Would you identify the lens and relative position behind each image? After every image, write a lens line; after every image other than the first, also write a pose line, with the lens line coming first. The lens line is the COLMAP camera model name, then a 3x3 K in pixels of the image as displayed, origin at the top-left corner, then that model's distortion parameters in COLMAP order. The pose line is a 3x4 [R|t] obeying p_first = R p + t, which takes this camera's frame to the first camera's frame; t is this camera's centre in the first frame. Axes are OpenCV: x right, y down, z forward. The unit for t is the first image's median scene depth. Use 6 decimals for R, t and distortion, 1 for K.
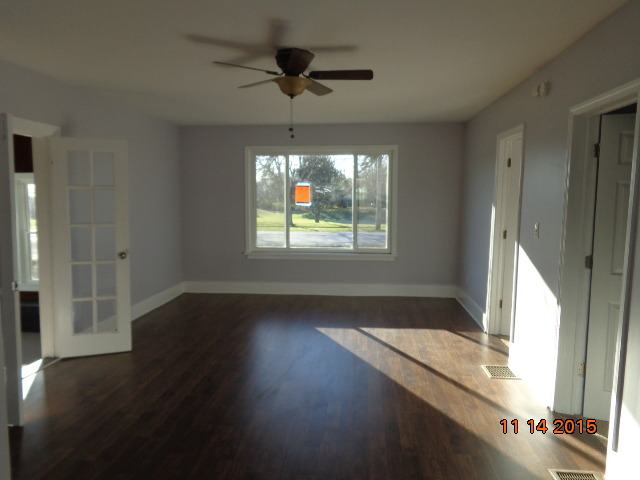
lens RADIAL K [[481.6, 0, 318.5], [0, 481.6, 240.2], [0, 0, 1]] dist [0.008972, 0.004403]
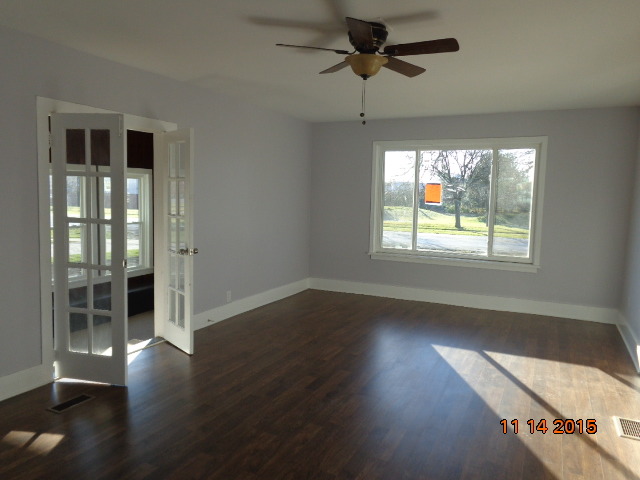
lens RADIAL K [[481.6, 0, 318.4], [0, 481.6, 240.2], [0, 0, 1]] dist [0.008972, 0.004403]
pose [[0.938362, 0.052522, -0.341641, 0.093679], [-0.053055, 0.998561, 0.007792, -0.000913], [0.341559, 0.010813, 0.939798, 0.072567]]
